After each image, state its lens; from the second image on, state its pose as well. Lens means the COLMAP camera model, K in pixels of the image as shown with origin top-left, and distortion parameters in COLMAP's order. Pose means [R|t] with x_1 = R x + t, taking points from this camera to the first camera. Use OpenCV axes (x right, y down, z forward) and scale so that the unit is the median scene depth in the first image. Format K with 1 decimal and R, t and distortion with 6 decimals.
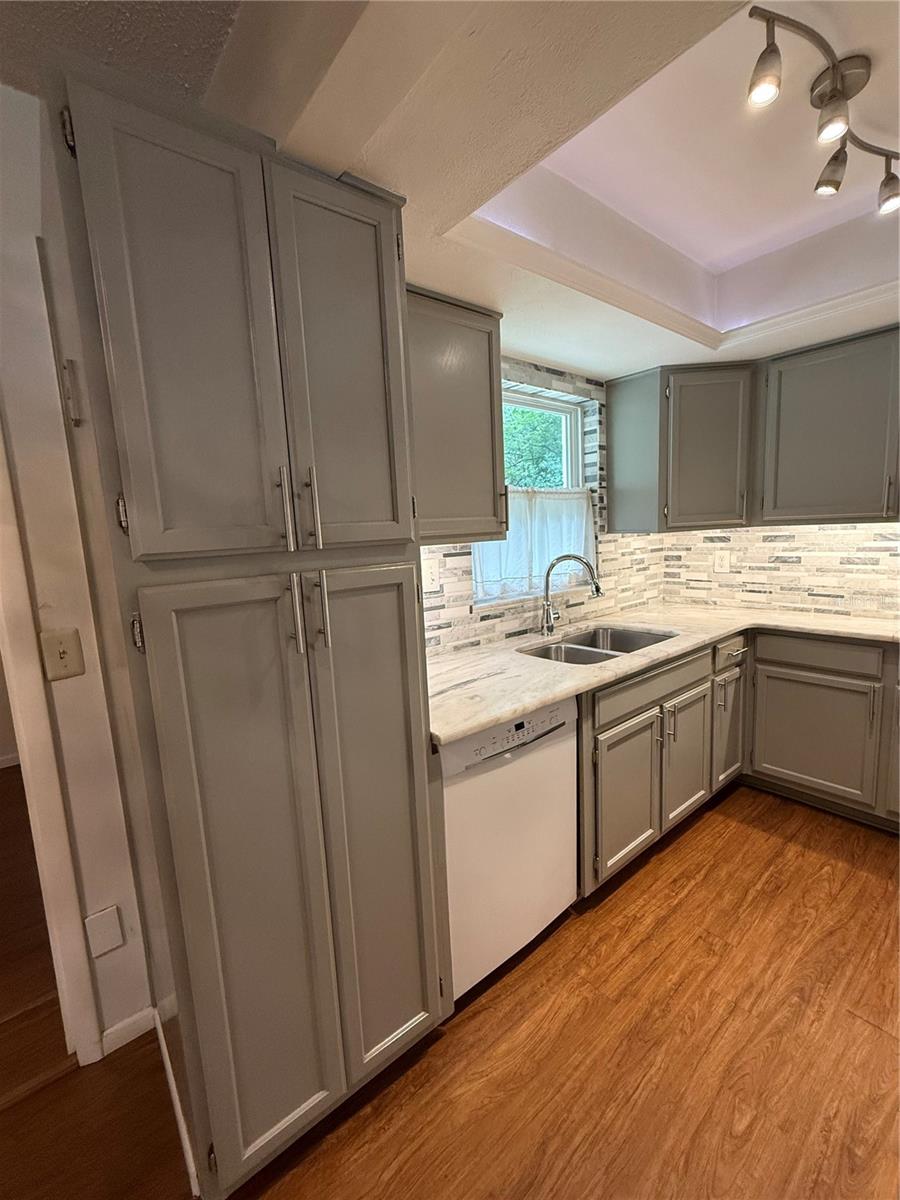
lens RADIAL K [[505.7, 0, 451.3], [0, 505.7, 600.8], [0, 0, 1]] dist [0.001251, -0.000427]
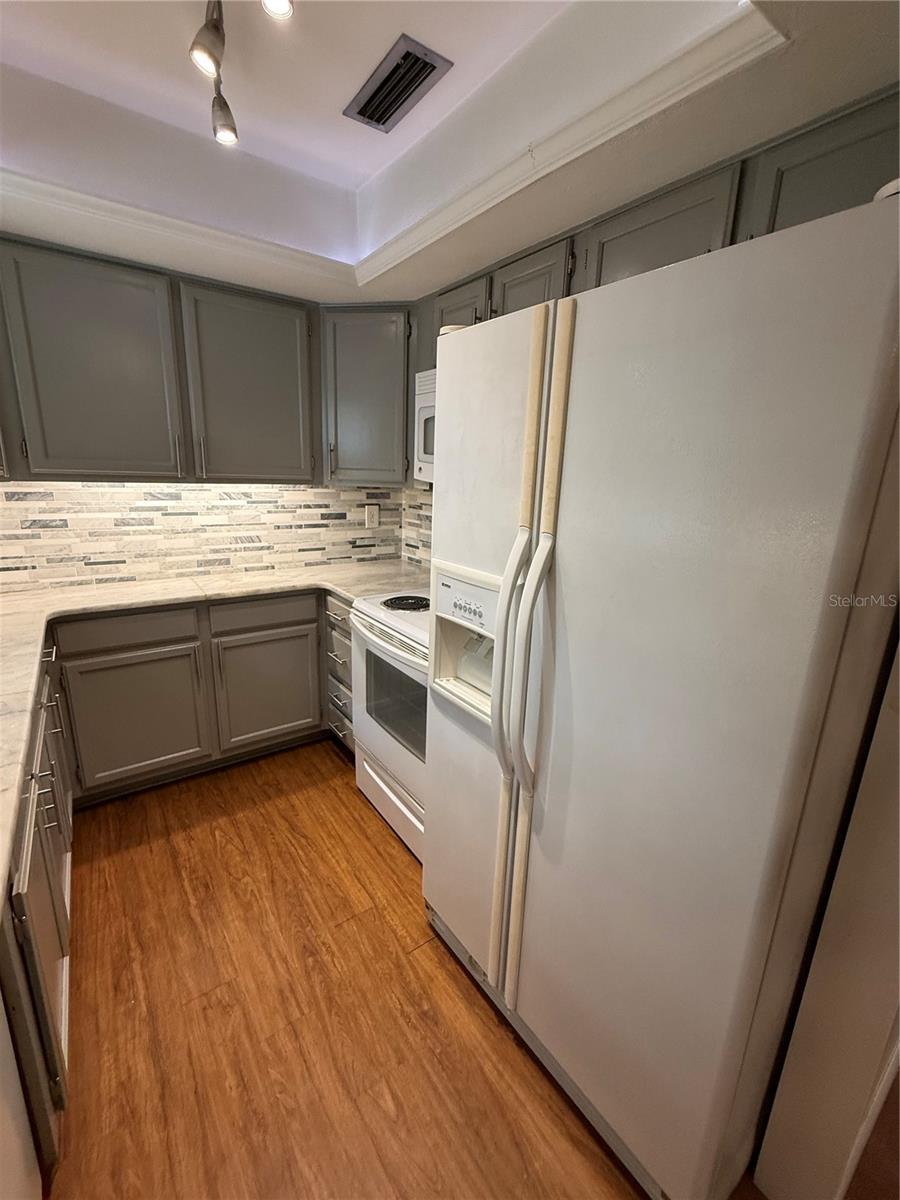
lens RADIAL K [[505.7, 0, 452.0], [0, 505.7, 599.4], [0, 0, 1]] dist [0.001251, -0.000427]
pose [[0.063523, -0.201875, 0.977349, -0.108070], [0.102125, 0.975501, 0.194856, -0.067318], [-0.992741, 0.087434, 0.082583, 0.388050]]
